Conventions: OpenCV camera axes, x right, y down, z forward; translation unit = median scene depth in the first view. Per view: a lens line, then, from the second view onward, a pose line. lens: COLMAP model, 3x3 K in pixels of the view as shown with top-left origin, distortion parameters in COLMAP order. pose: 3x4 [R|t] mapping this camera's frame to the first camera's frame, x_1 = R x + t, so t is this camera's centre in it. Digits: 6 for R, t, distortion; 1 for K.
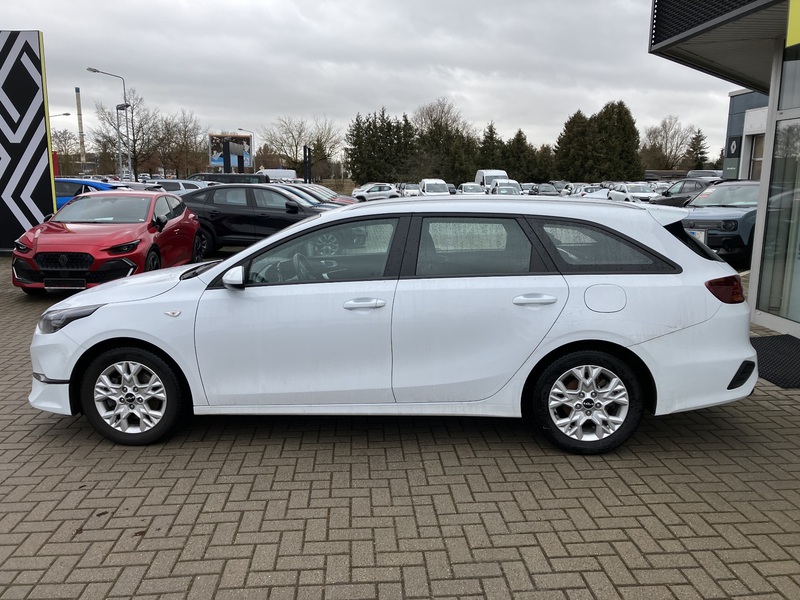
lens RADIAL K [[653.6, 0, 402.3], [0, 653.6, 301.4], [0, 0, 1]] dist [0.045572, -0.055712]
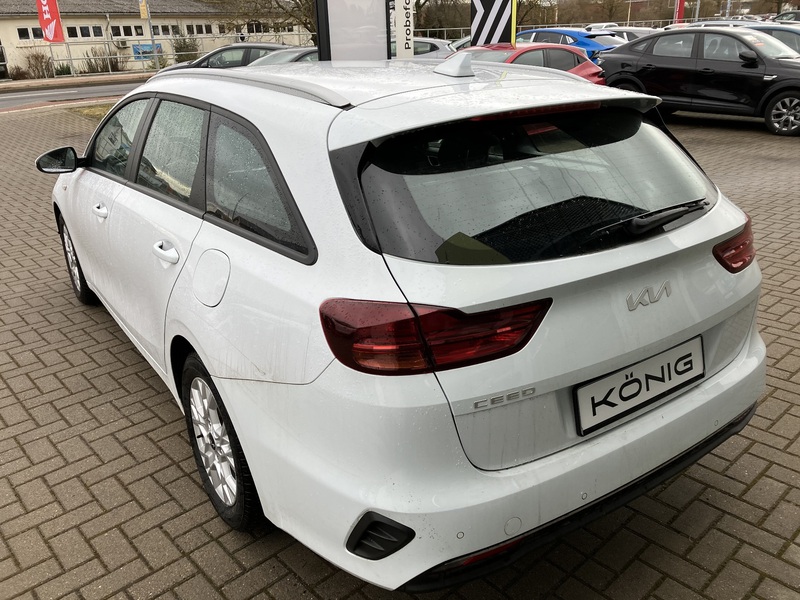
lens RADIAL K [[653.6, 0, 402.7], [0, 653.6, 293.2], [0, 0, 1]] dist [0.045572, -0.055712]
pose [[0.615803, 0.264836, -0.742057, 0.805118], [-0.104987, 0.960998, 0.255851, -0.146288], [0.780874, -0.079647, 0.619590, 0.781517]]
